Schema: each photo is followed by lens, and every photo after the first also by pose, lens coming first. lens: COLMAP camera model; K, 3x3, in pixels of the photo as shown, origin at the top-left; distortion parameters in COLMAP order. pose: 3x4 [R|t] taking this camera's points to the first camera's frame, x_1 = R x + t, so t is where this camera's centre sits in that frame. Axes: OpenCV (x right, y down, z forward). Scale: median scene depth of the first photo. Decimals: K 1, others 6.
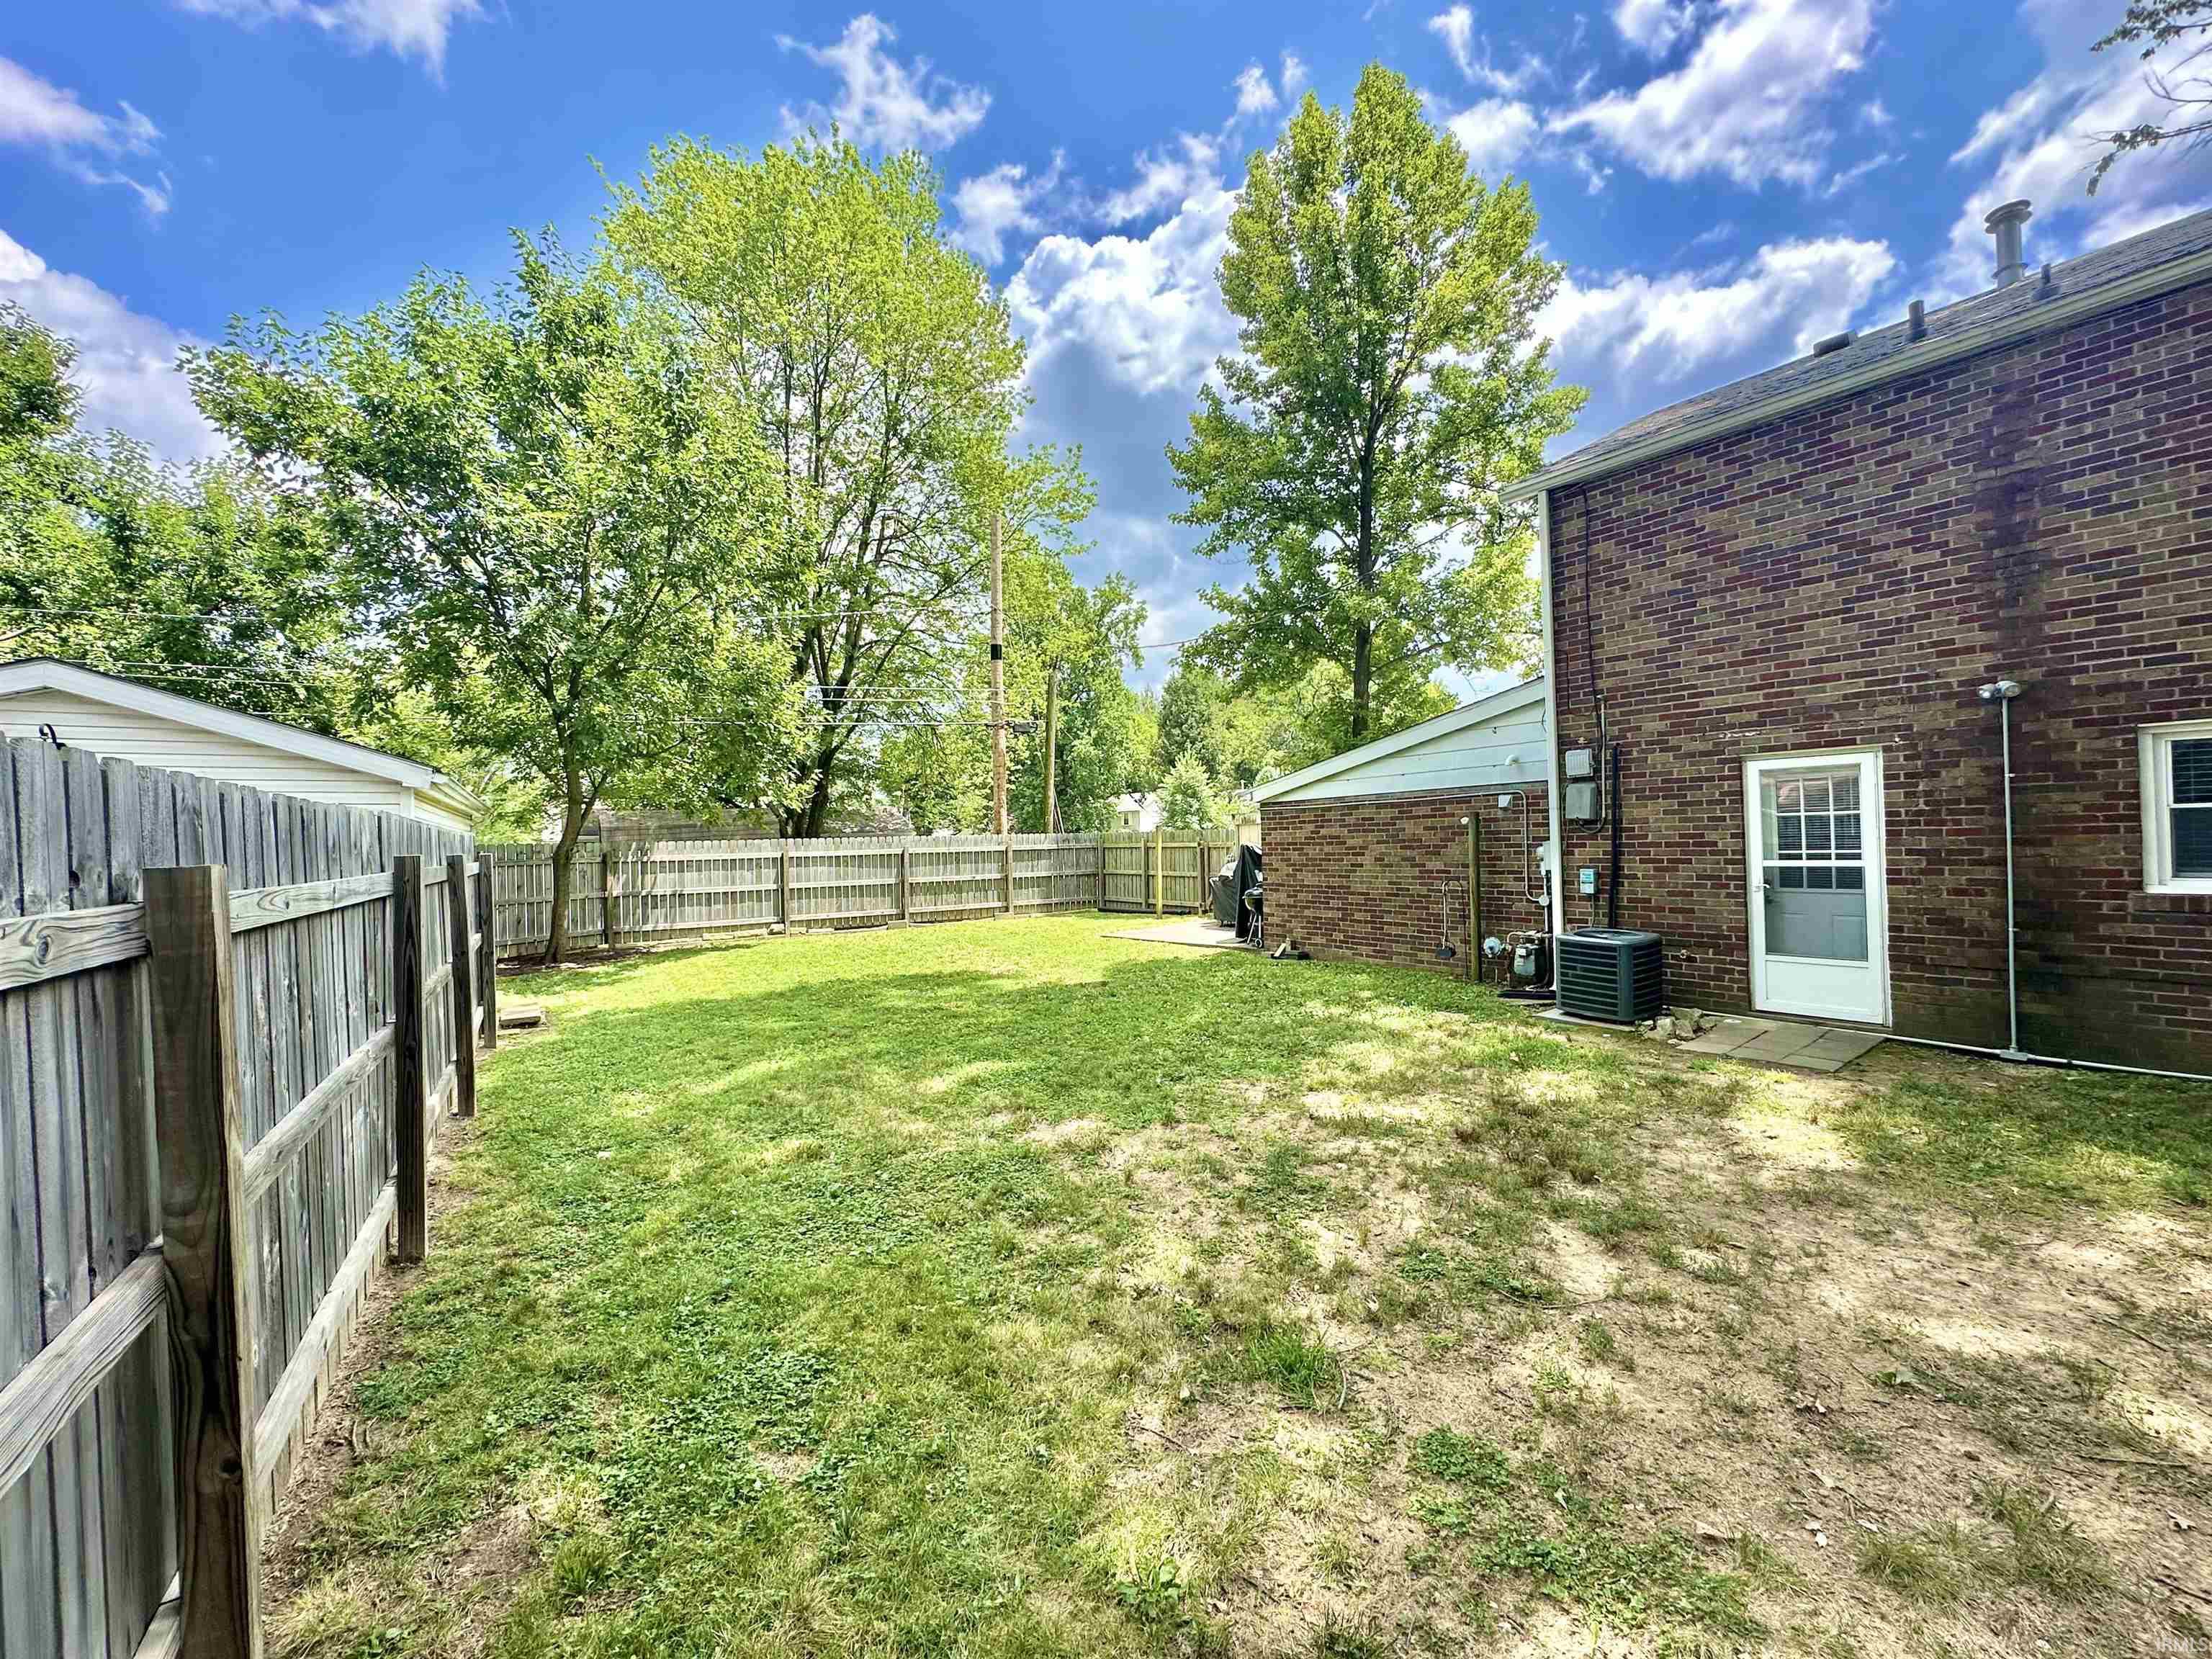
lens RADIAL K [[881.8, 0, 1106.0], [0, 881.8, 829.5], [0, 0, 1]] dist [-0.001982, 0.000140]
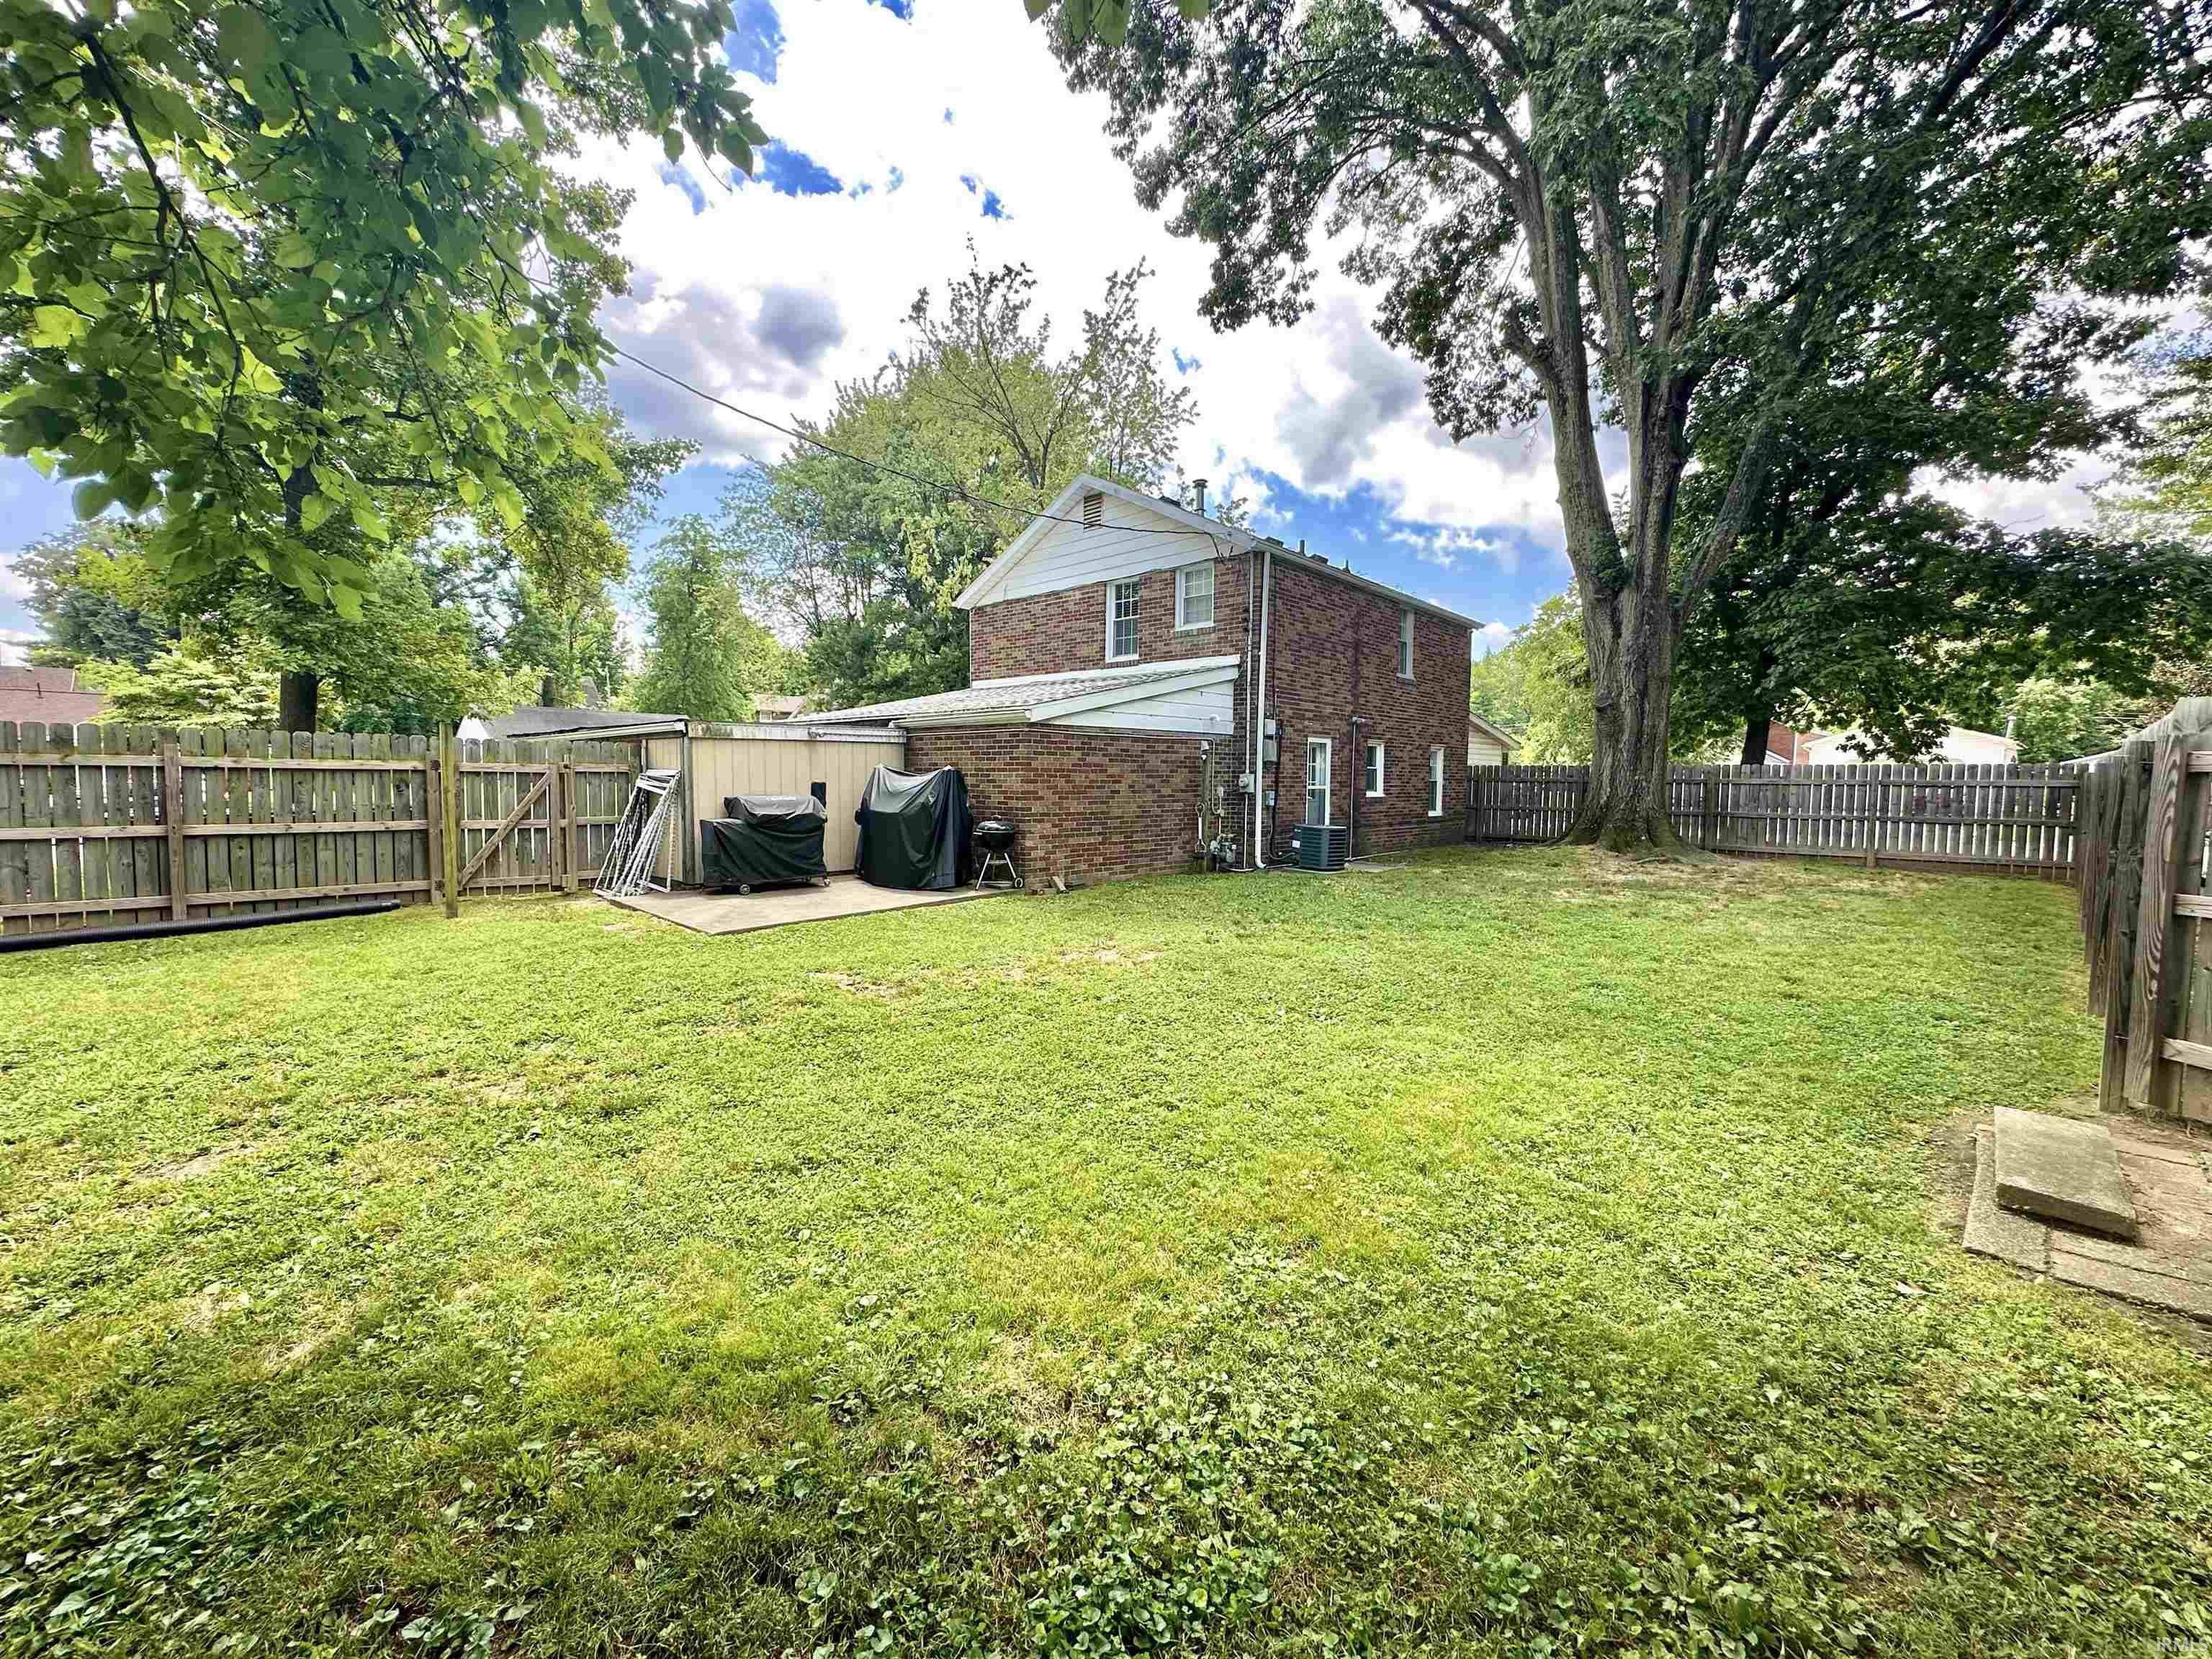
lens RADIAL K [[881.8, 0, 1106.0], [0, 881.8, 829.5], [0, 0, 1]] dist [-0.001982, 0.000140]
pose [[-0.163762, -0.026917, 0.986133, -0.992142], [-0.010920, 0.999616, 0.025472, 0.073150], [-0.986439, -0.006597, -0.163993, 1.470681]]
